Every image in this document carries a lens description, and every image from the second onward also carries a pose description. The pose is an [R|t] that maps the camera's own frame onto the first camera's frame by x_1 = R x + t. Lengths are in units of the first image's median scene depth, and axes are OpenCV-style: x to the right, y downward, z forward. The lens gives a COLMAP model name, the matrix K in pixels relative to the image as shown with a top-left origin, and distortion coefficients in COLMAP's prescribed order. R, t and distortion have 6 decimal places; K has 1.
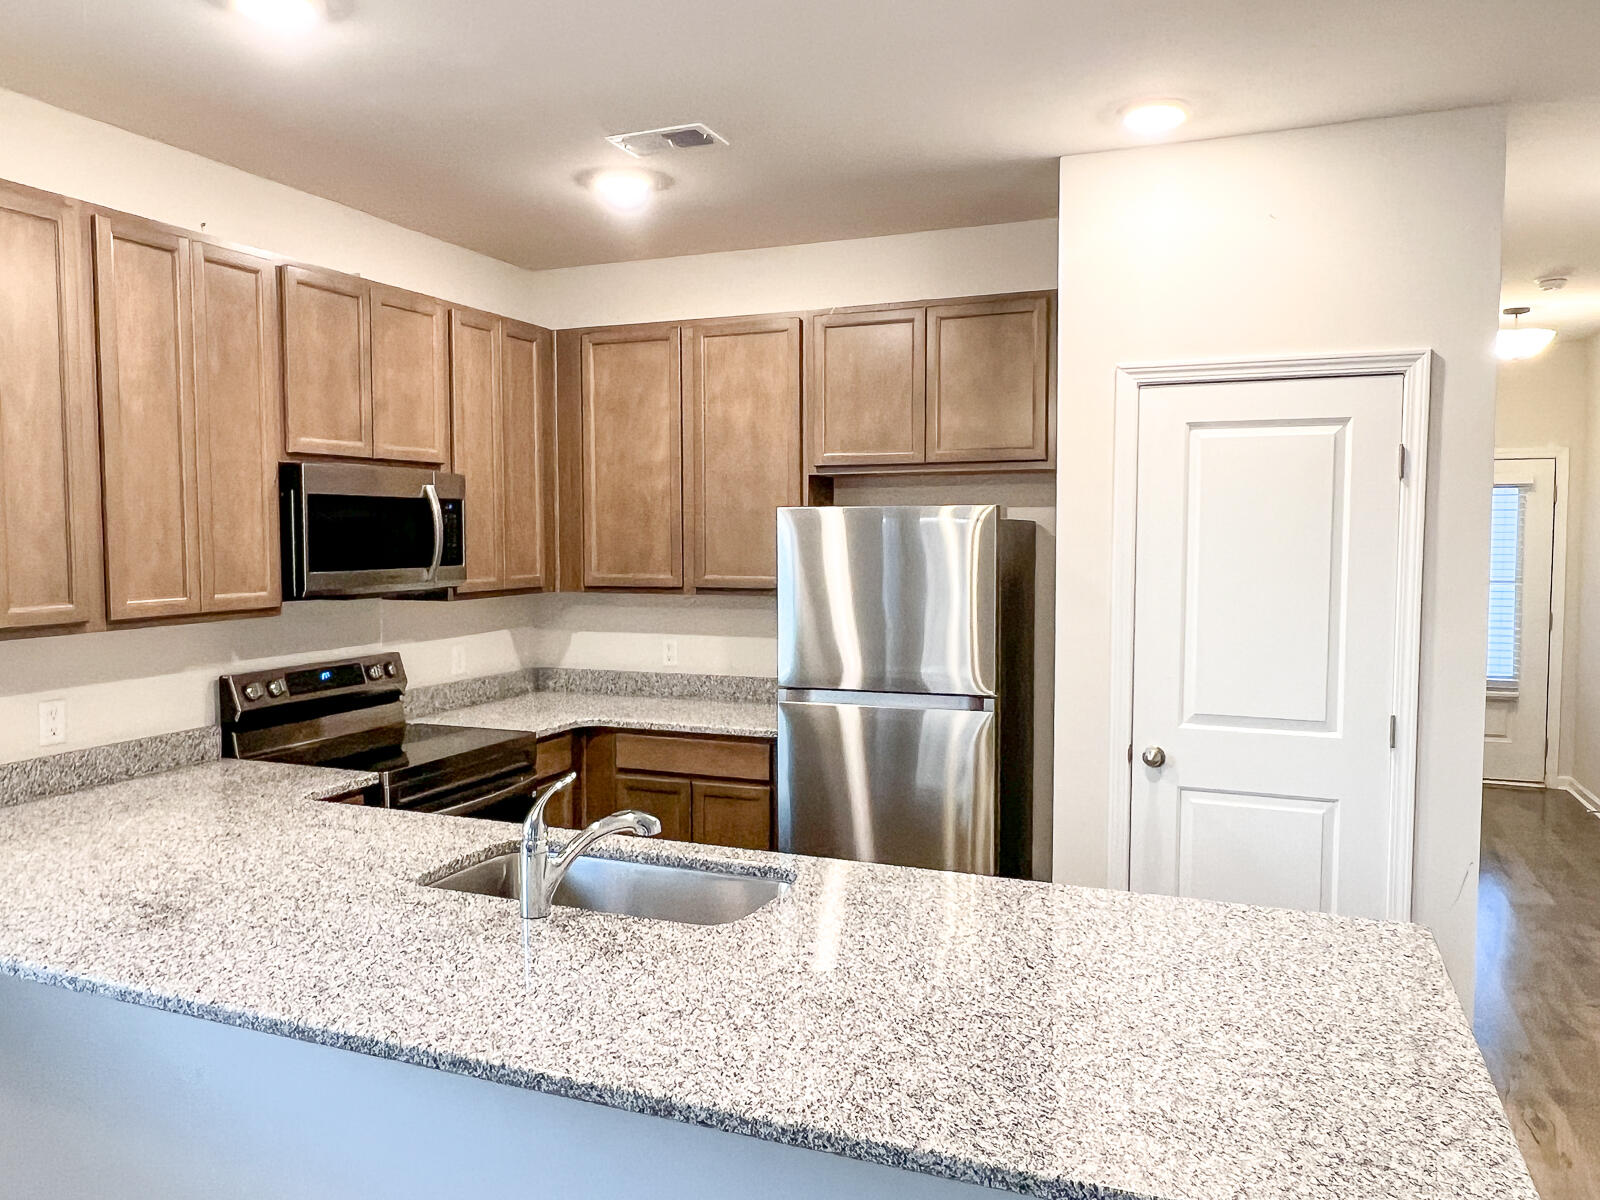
lens RADIAL K [[1191.1, 0, 805.0], [0, 1191.1, 598.8], [0, 0, 1]] dist [0.002043, -0.004981]
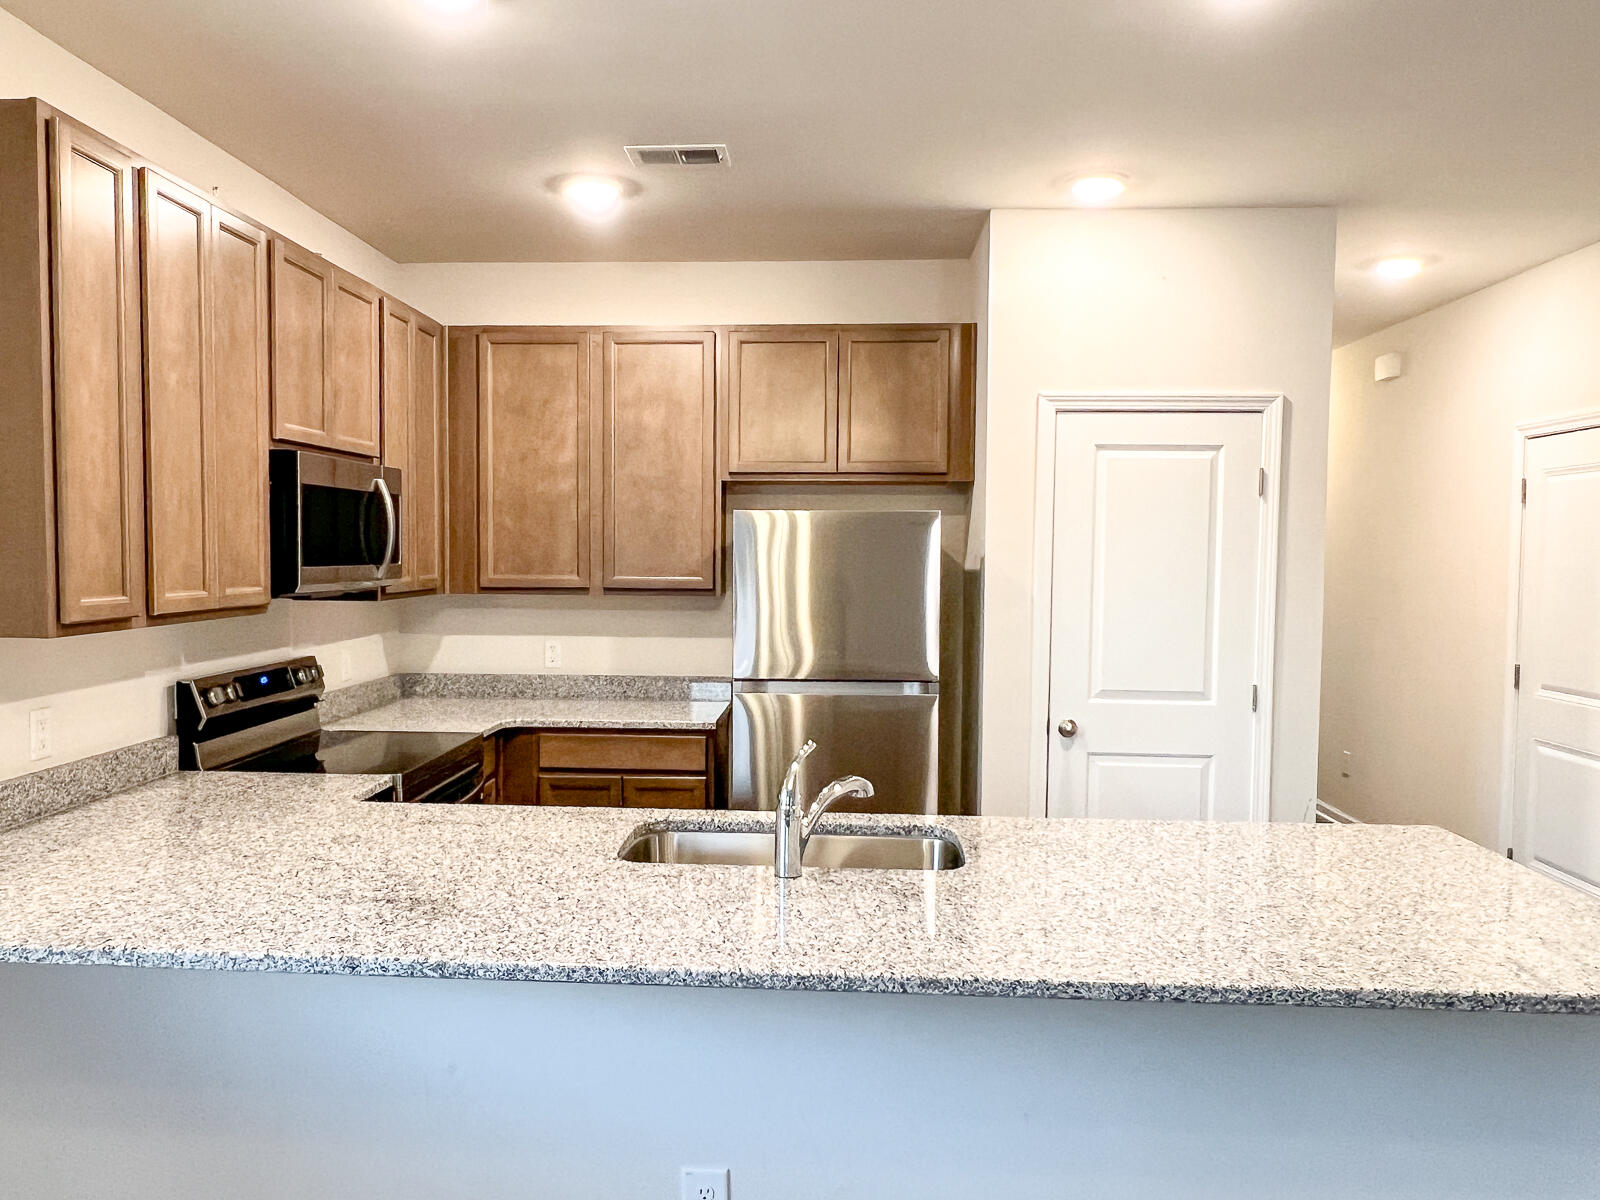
lens RADIAL K [[1171.6, 0, 800.0], [0, 1171.6, 600.0], [0, 0, 1]] dist [-0.000117, -0.001938]
pose [[0.944757, -0.004728, 0.327738, -0.337154], [0.008793, 0.999902, -0.010921, 0.016981], [-0.327654, 0.013200, 0.944706, -0.003813]]
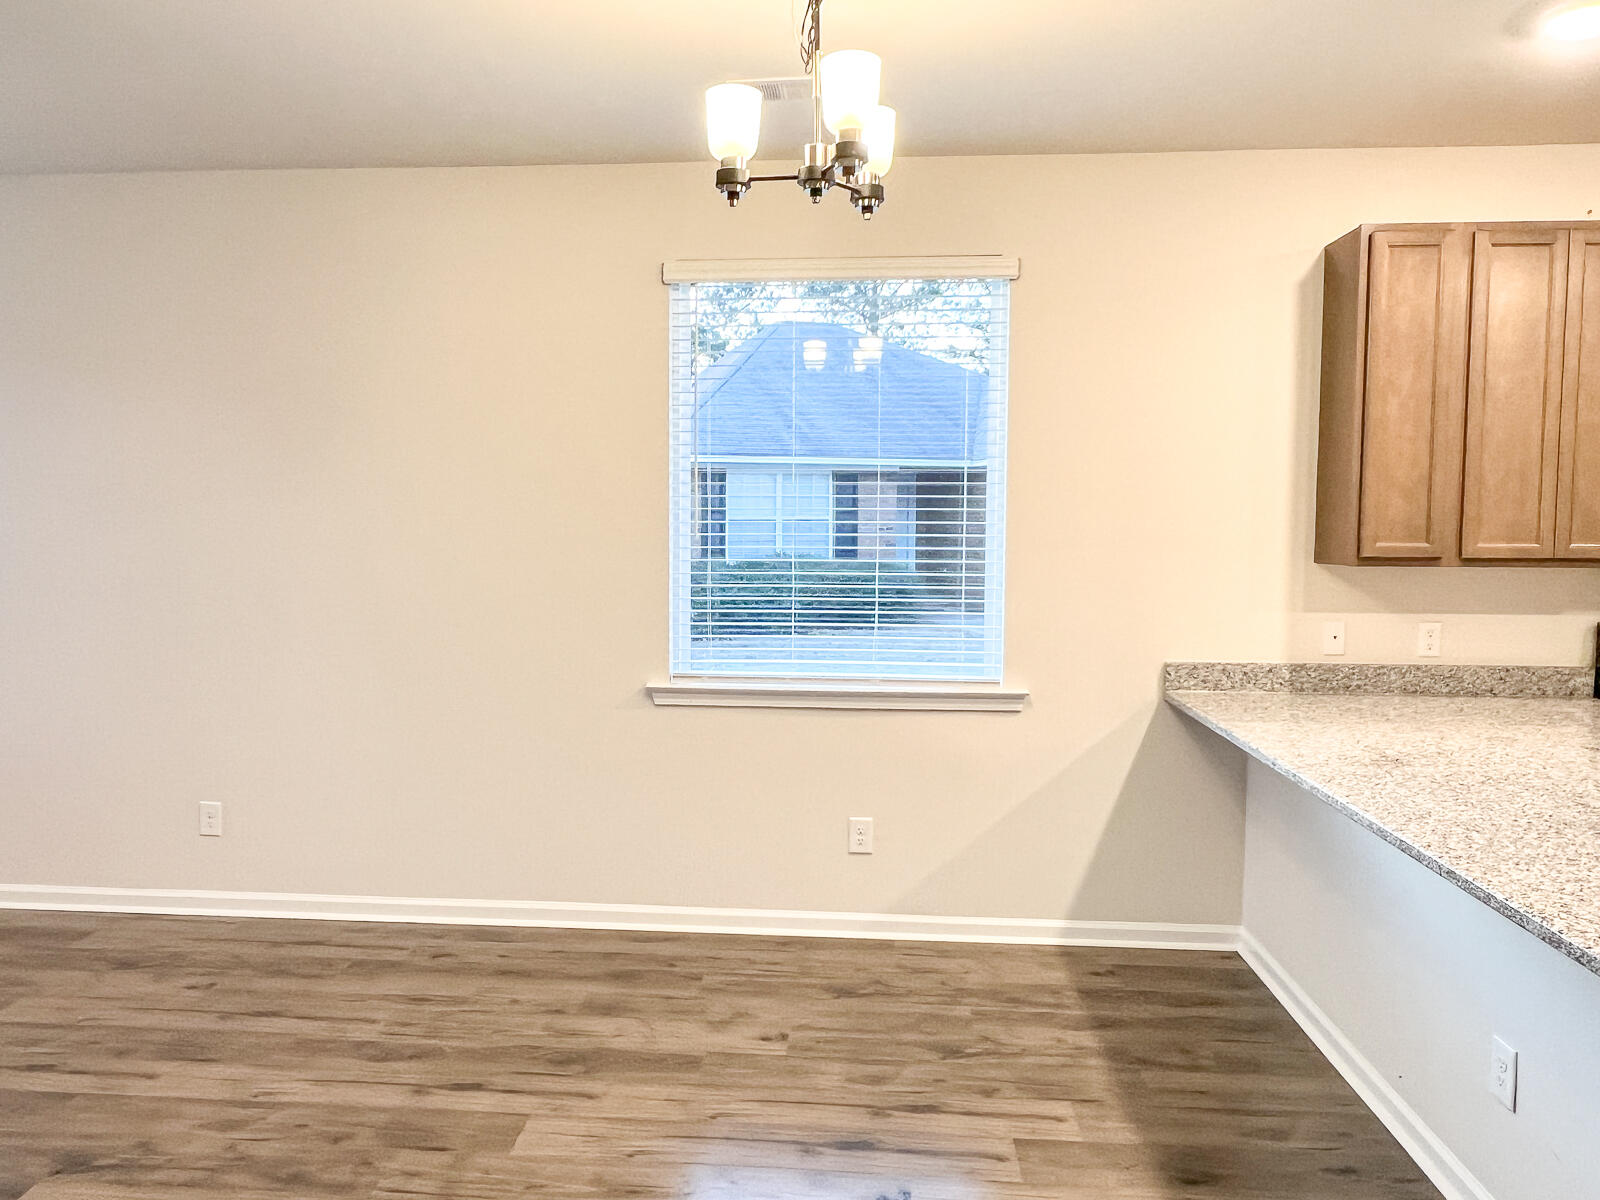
lens RADIAL K [[1164.0, 0, 757.6], [0, 1164.0, 590.6], [0, 0, 1]] dist [-0.000381, -0.001320]
pose [[0.291986, 0.064832, -0.954223, 0.297851], [-0.059097, 0.997016, 0.049656, 0.028654], [0.954595, 0.041893, 0.294946, -0.046263]]
